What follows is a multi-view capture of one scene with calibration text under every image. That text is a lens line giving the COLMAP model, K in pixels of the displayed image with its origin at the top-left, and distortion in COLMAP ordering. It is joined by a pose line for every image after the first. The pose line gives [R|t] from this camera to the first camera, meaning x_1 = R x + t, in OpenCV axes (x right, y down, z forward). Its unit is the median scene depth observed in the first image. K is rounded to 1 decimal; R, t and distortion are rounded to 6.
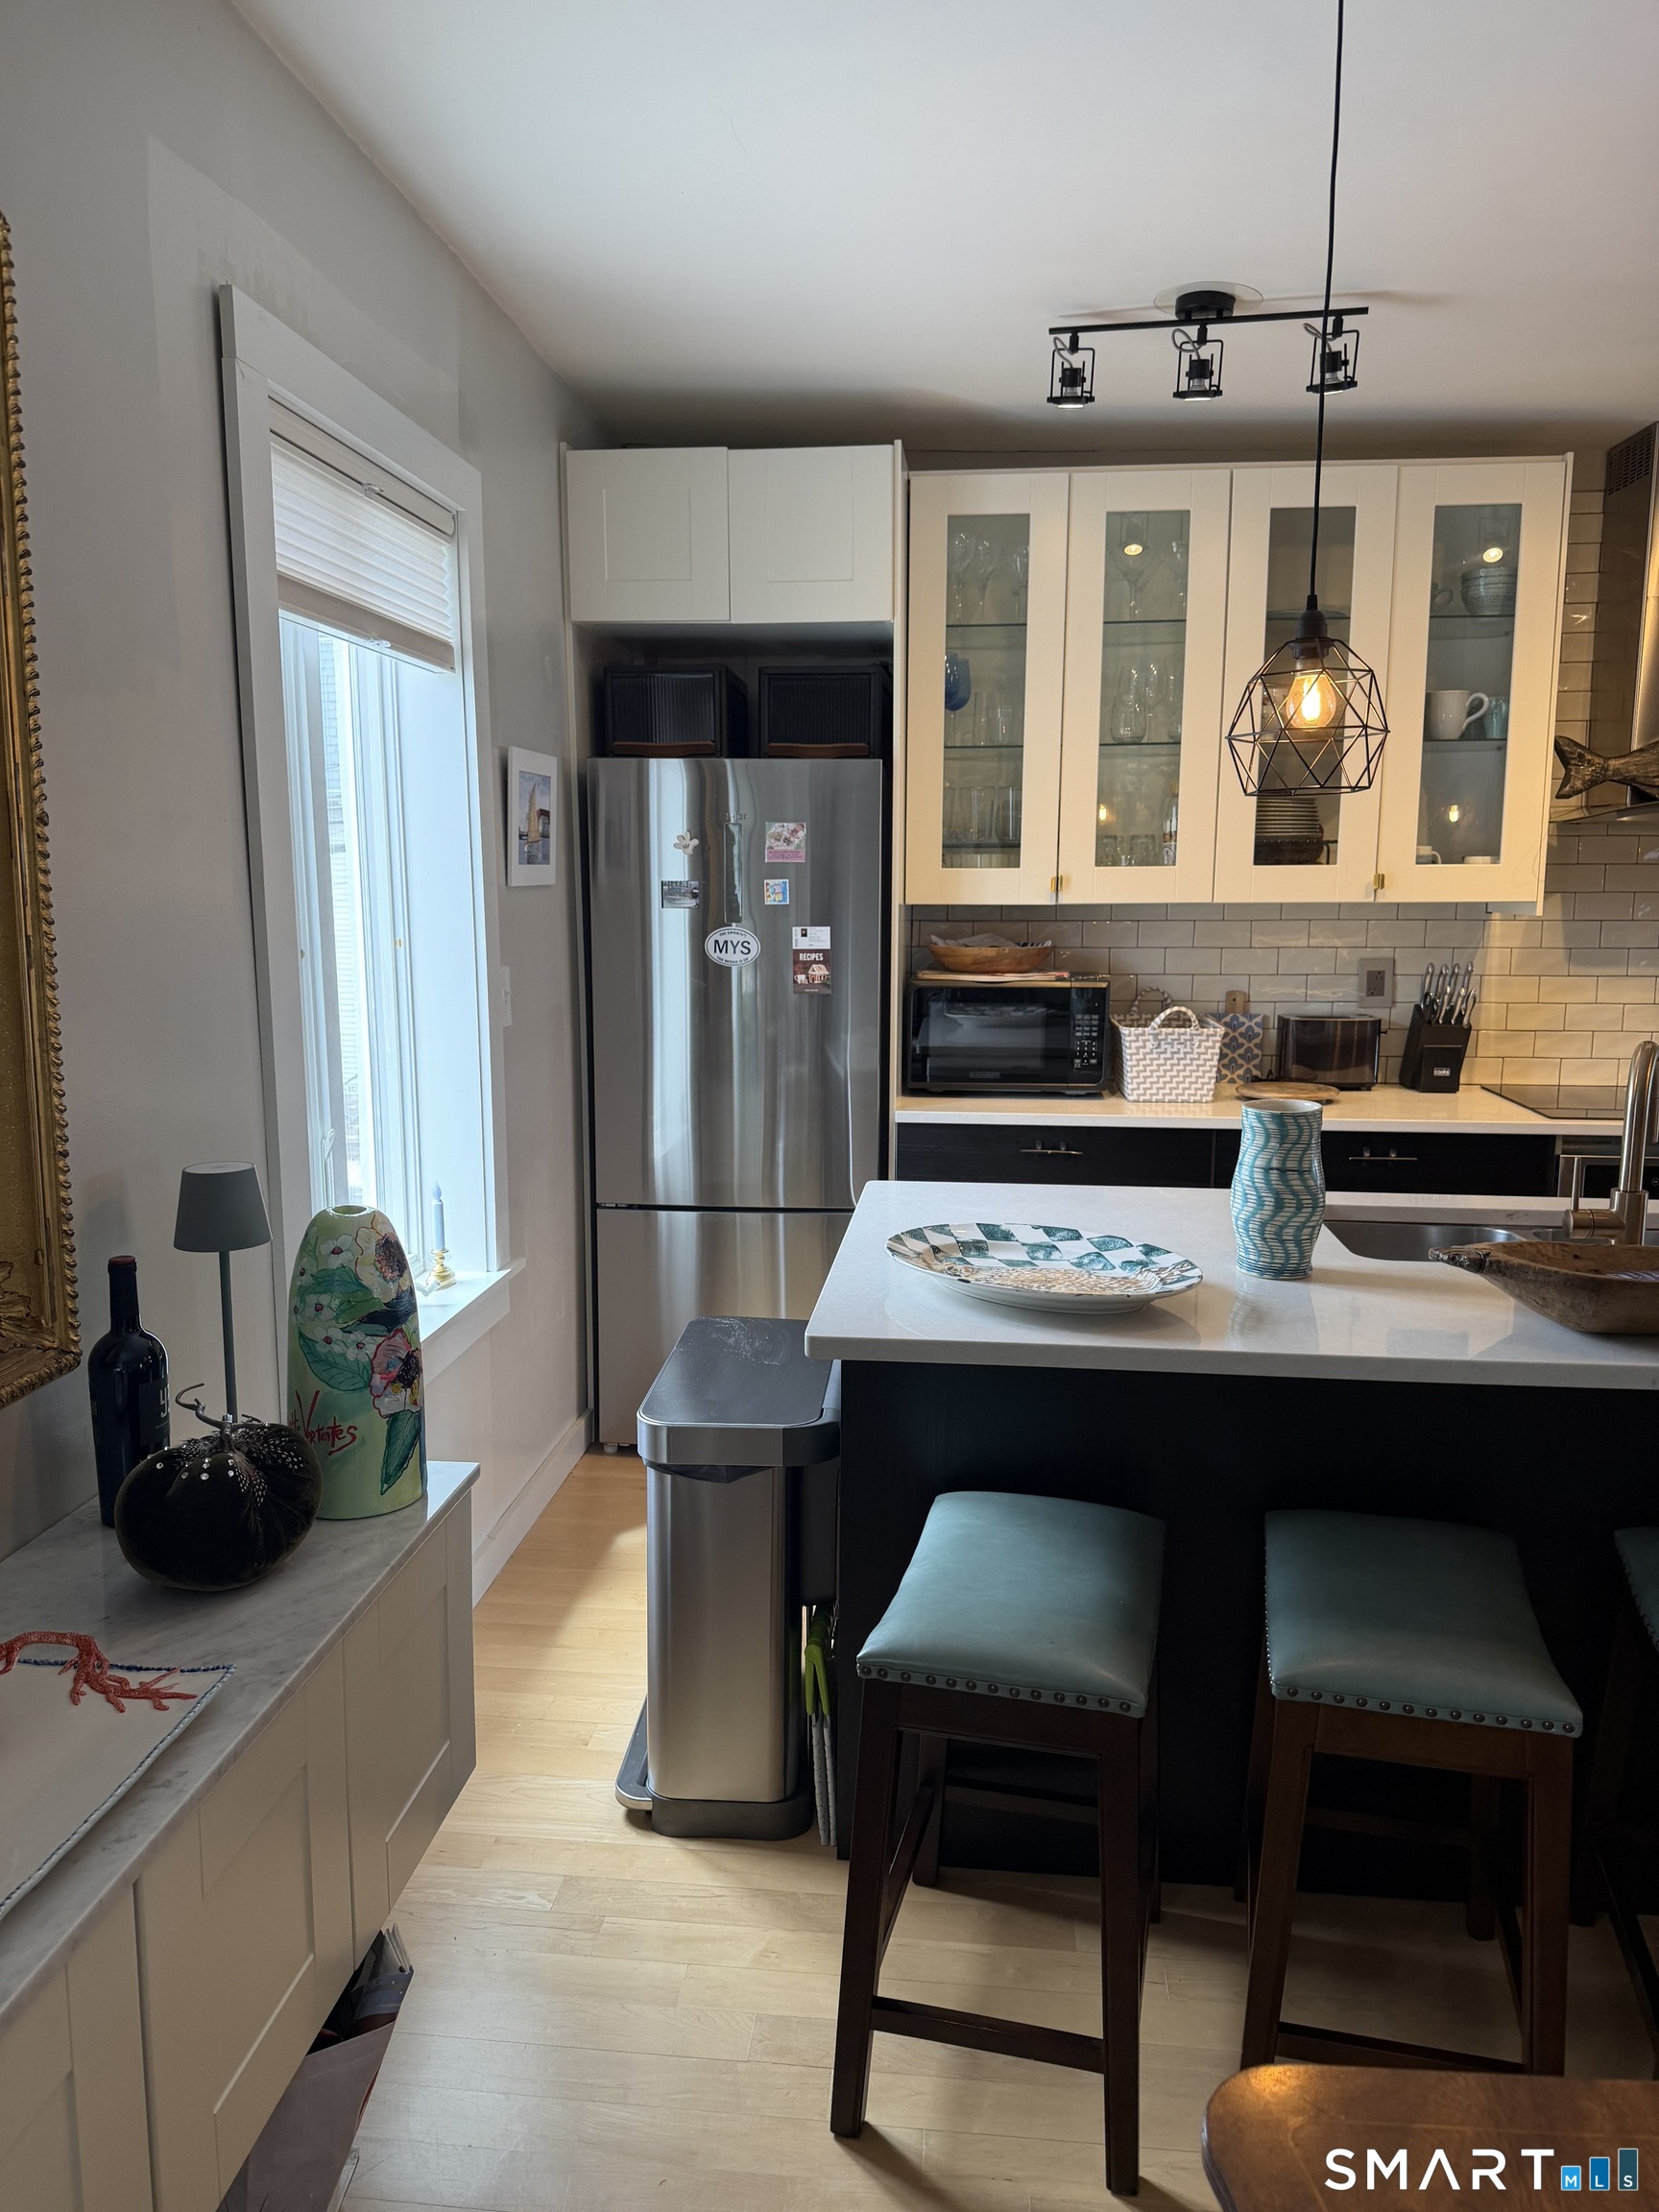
lens RADIAL K [[1557.6, 0, 830.4], [0, 1557.6, 1135.3], [0, 0, 1]] dist [0.041408, -0.056861]
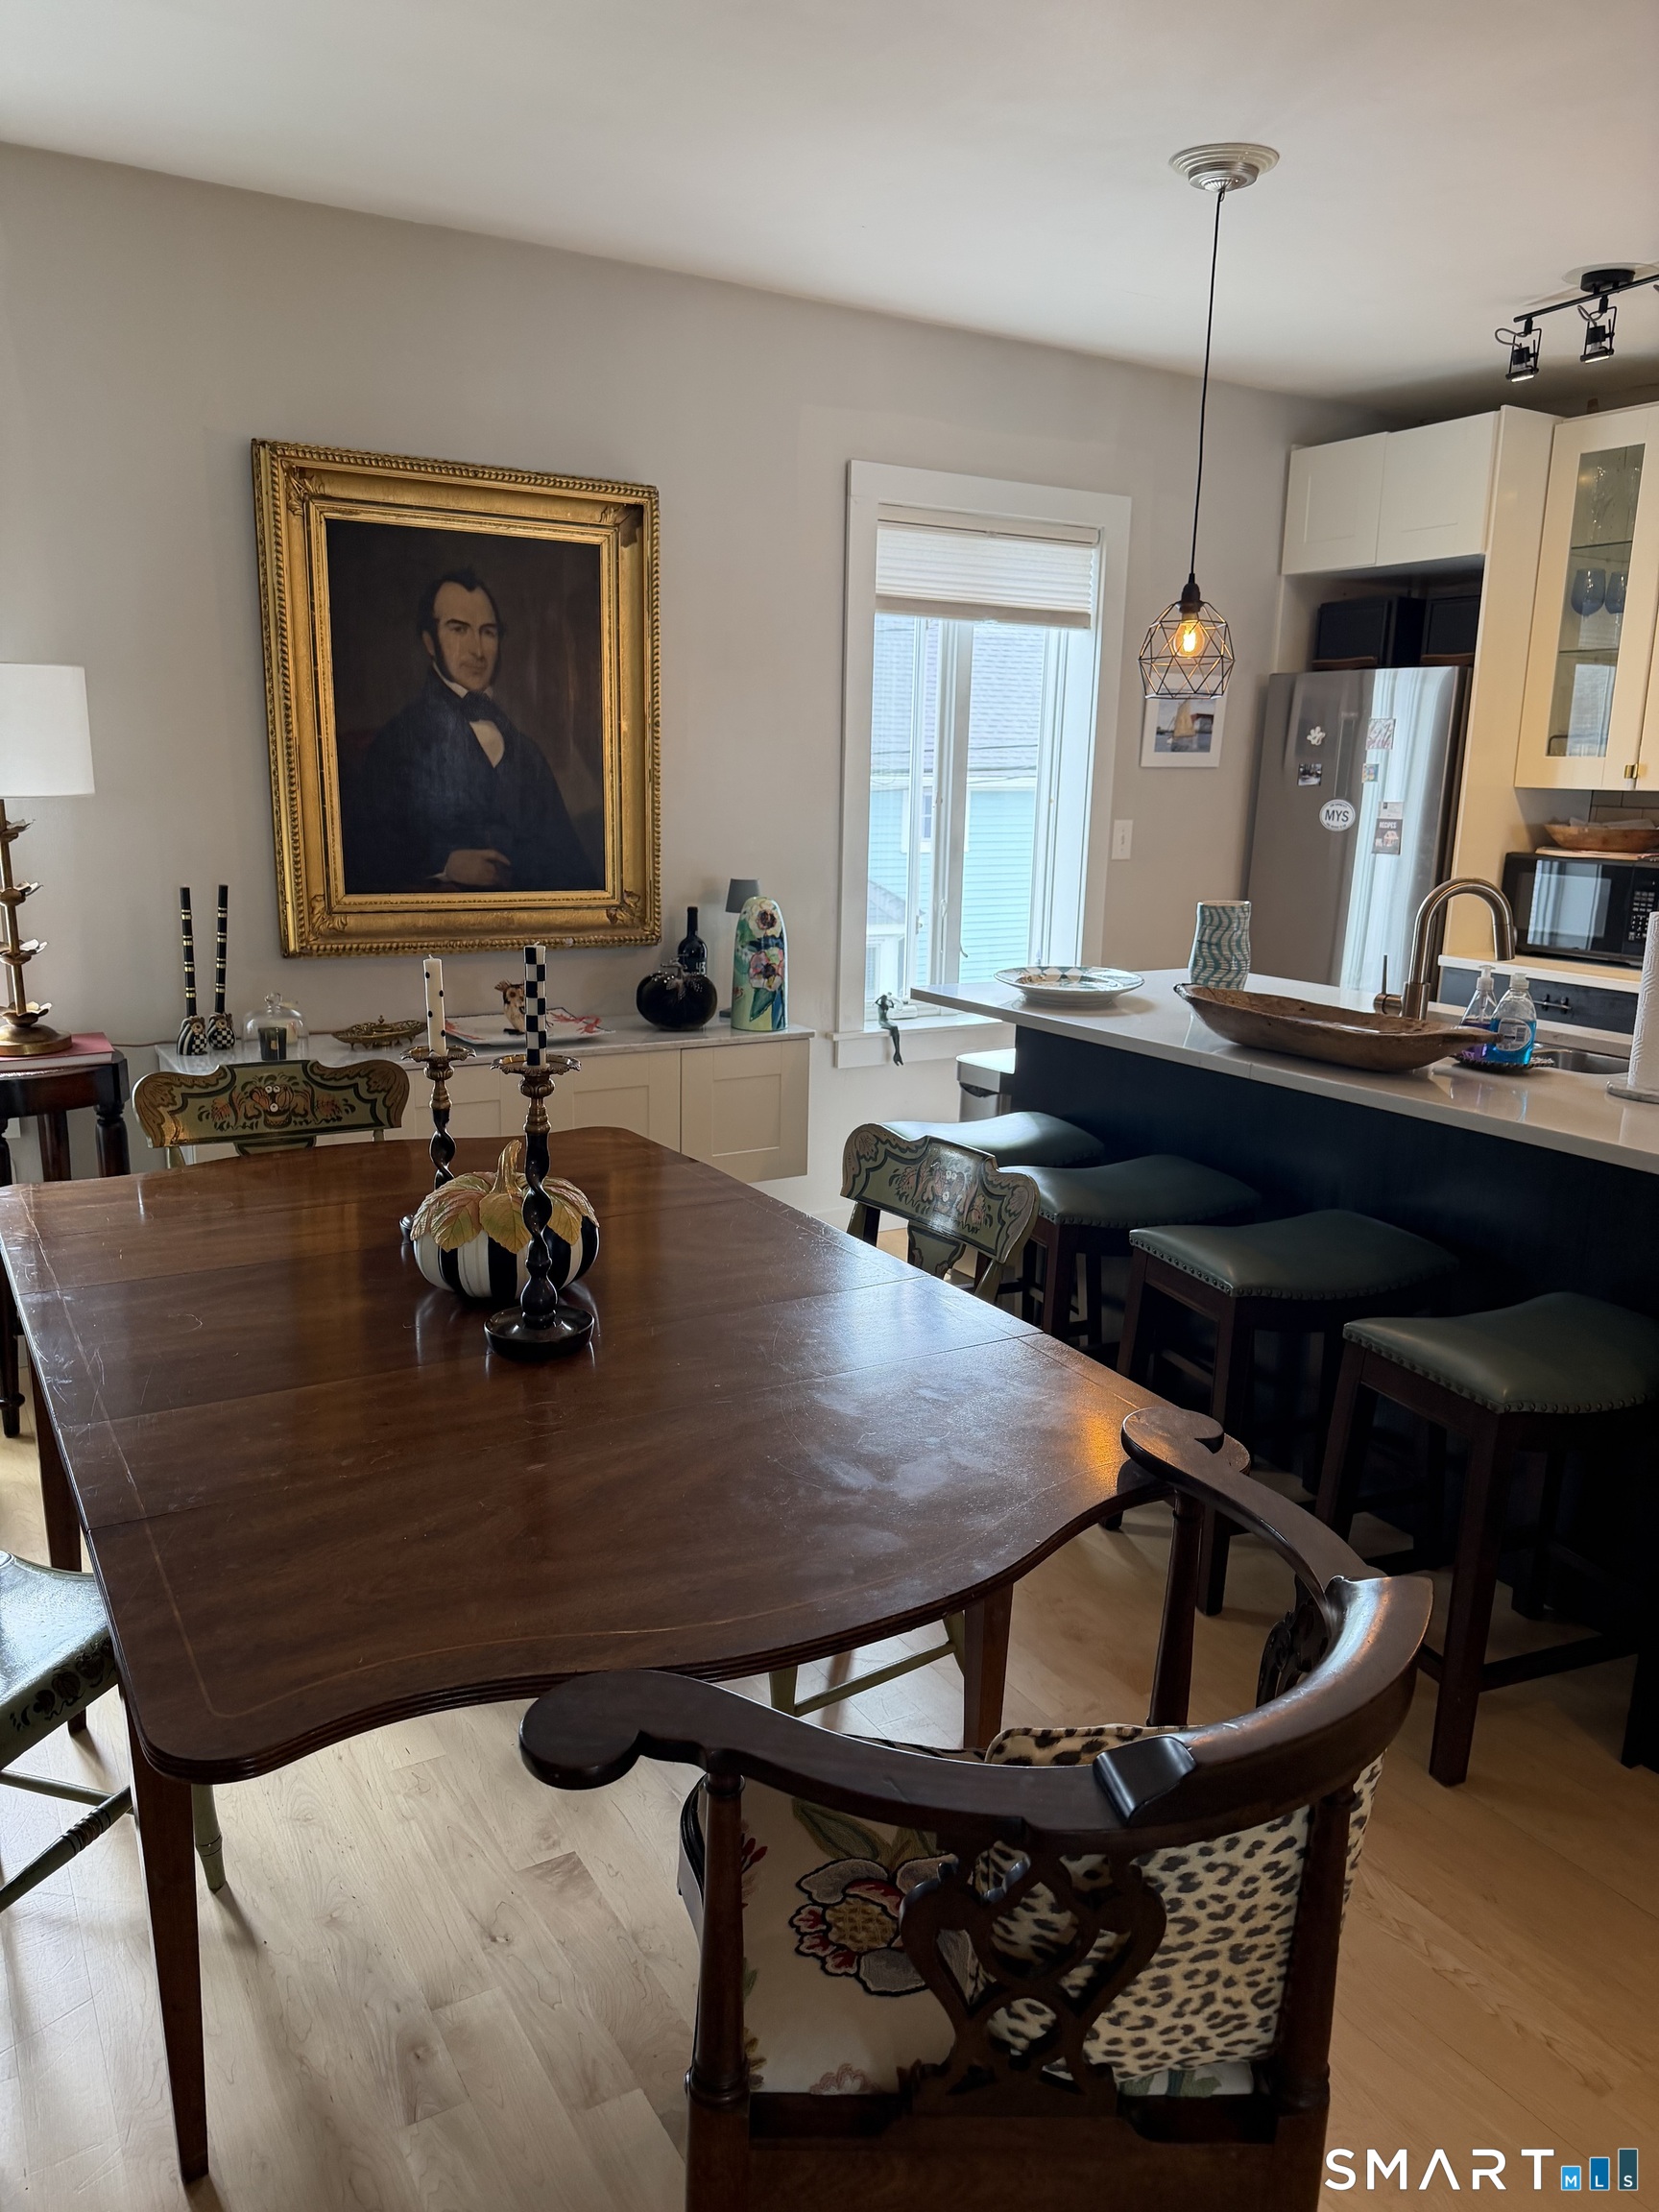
lens RADIAL K [[1557.6, 0, 821.7], [0, 1557.6, 1130.2], [0, 0, 1]] dist [0.041408, -0.056861]
pose [[0.595723, 0.191720, -0.779973, 0.911900], [-0.152513, 0.980427, 0.124507, 0.049105], [0.788577, 0.044784, 0.613303, -0.172887]]
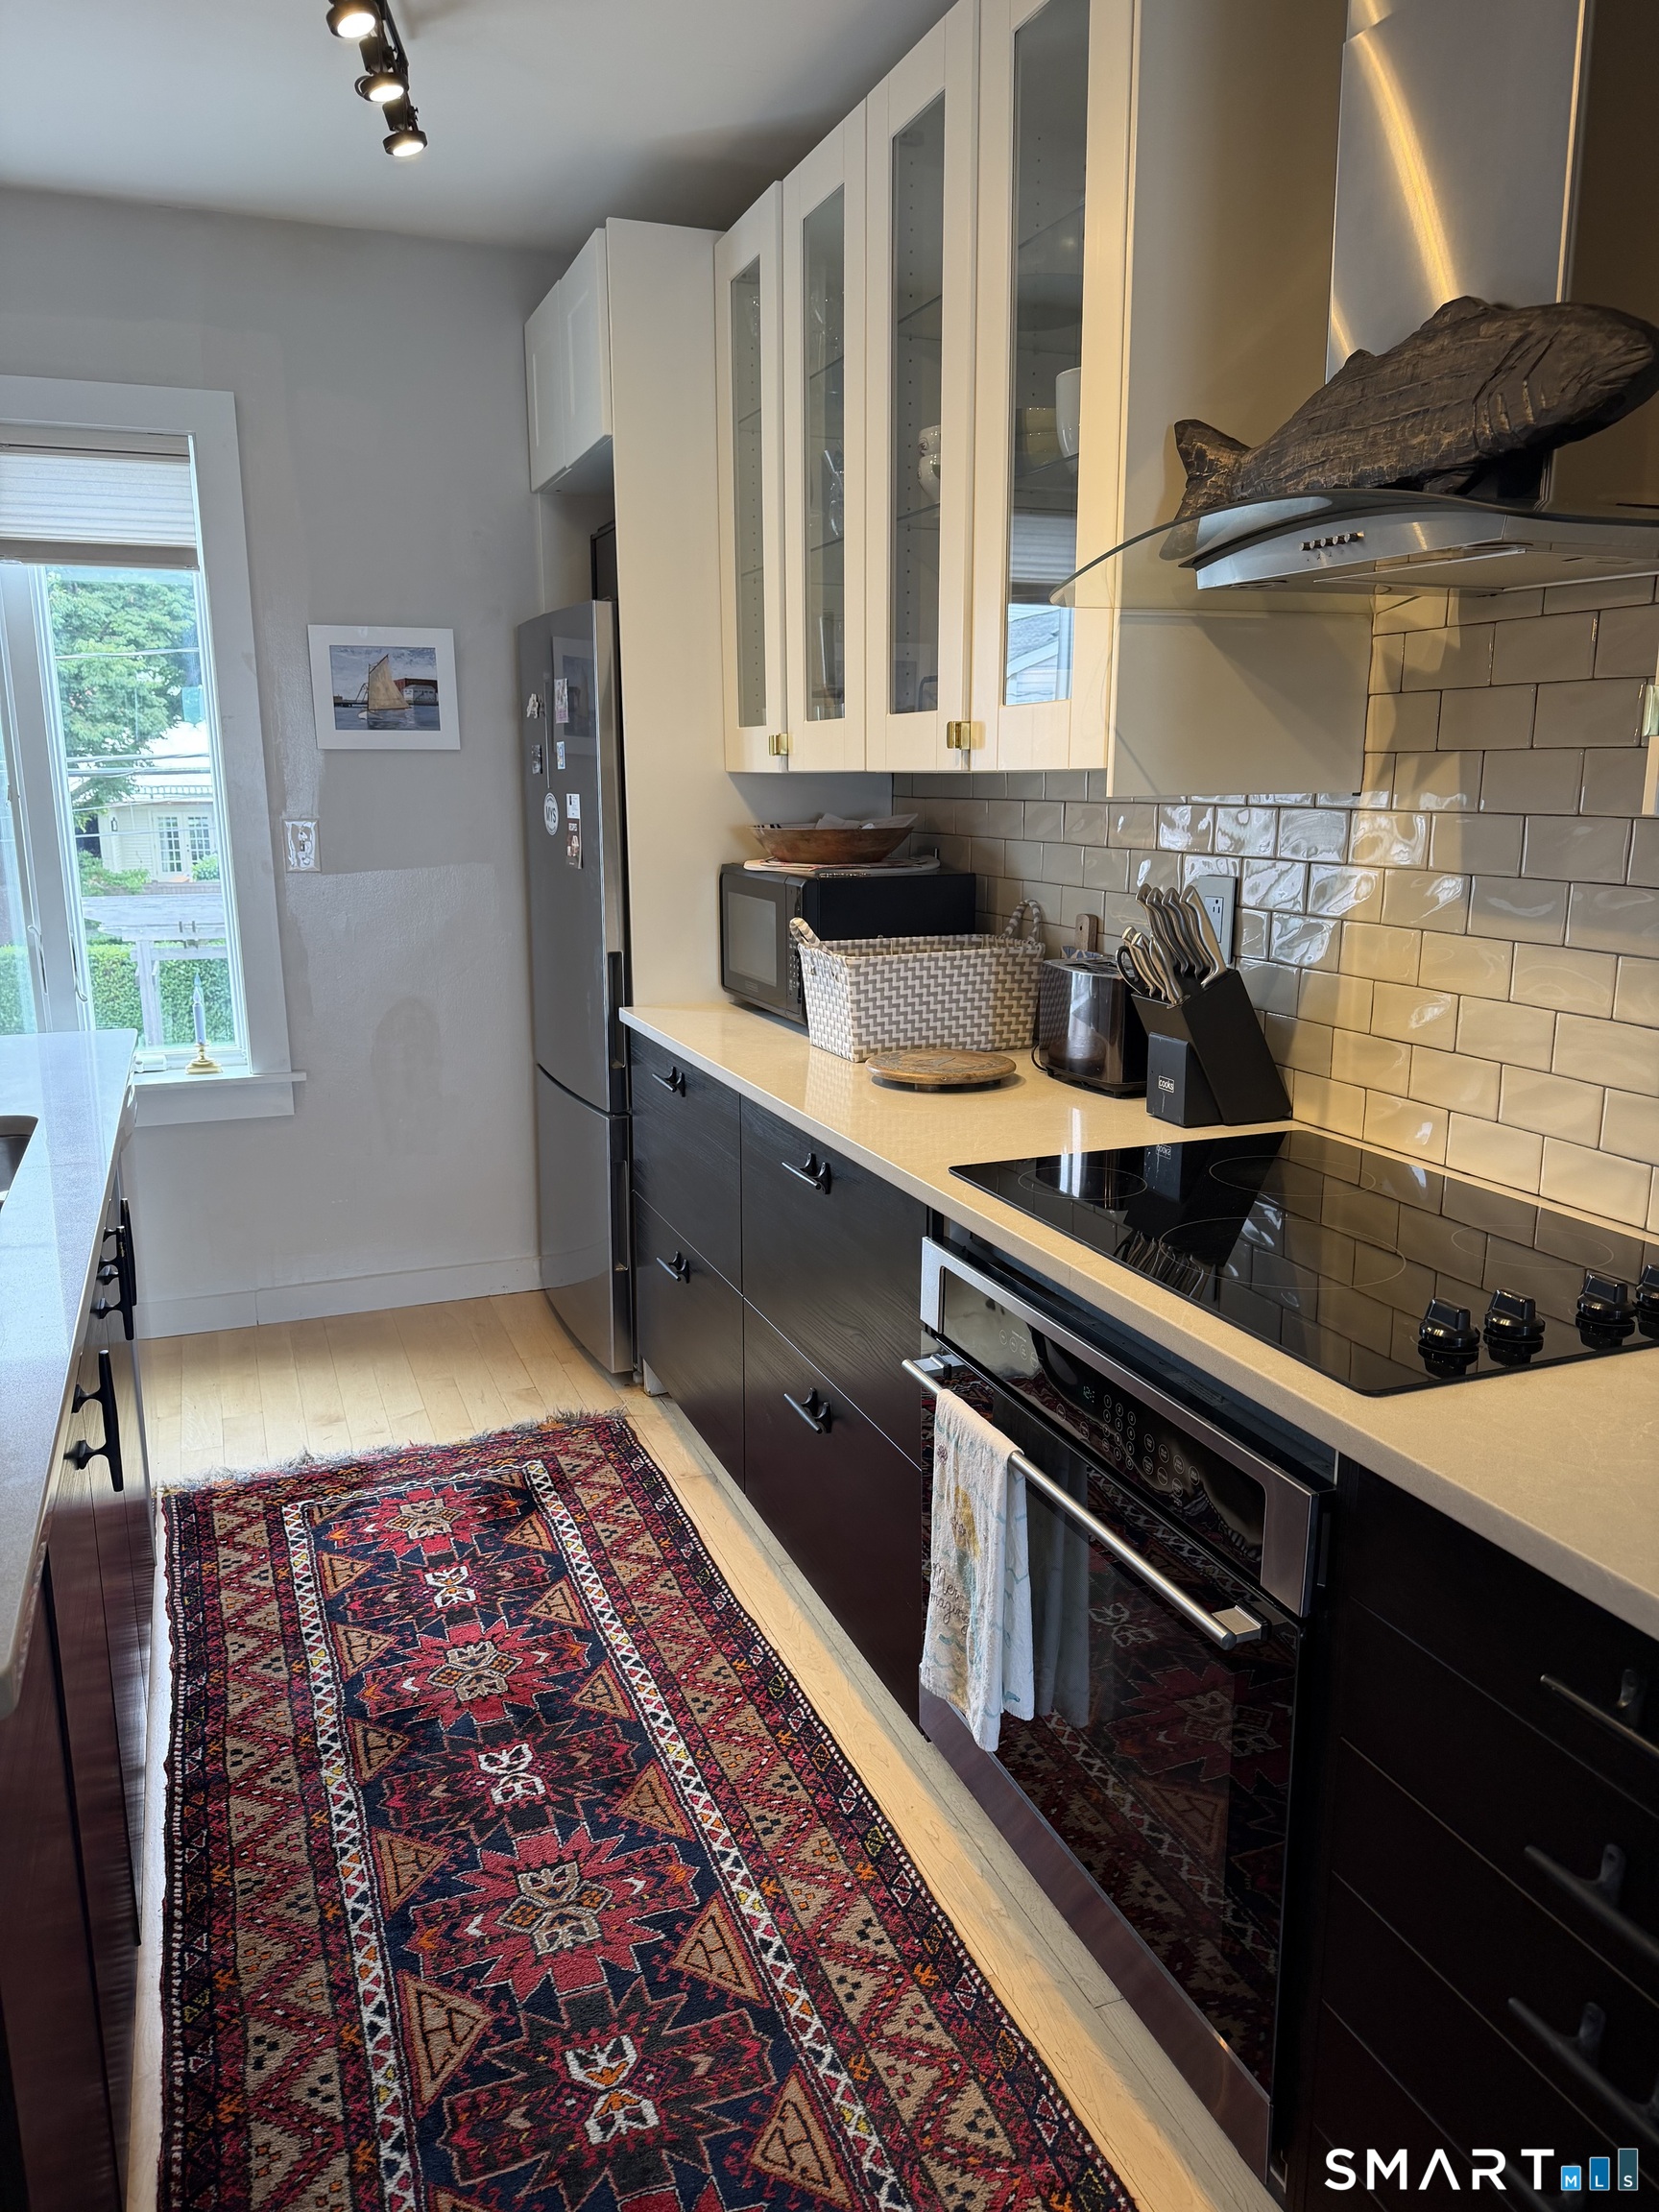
lens RADIAL K [[1557.6, 0, 839.7], [0, 1557.6, 1087.1], [0, 0, 1]] dist [0.041408, -0.056861]
pose [[0.466347, 0.176058, -0.866905, 1.062927], [-0.144931, 0.981959, 0.121459, -0.116959], [0.872649, 0.068999, 0.483449, 0.839984]]
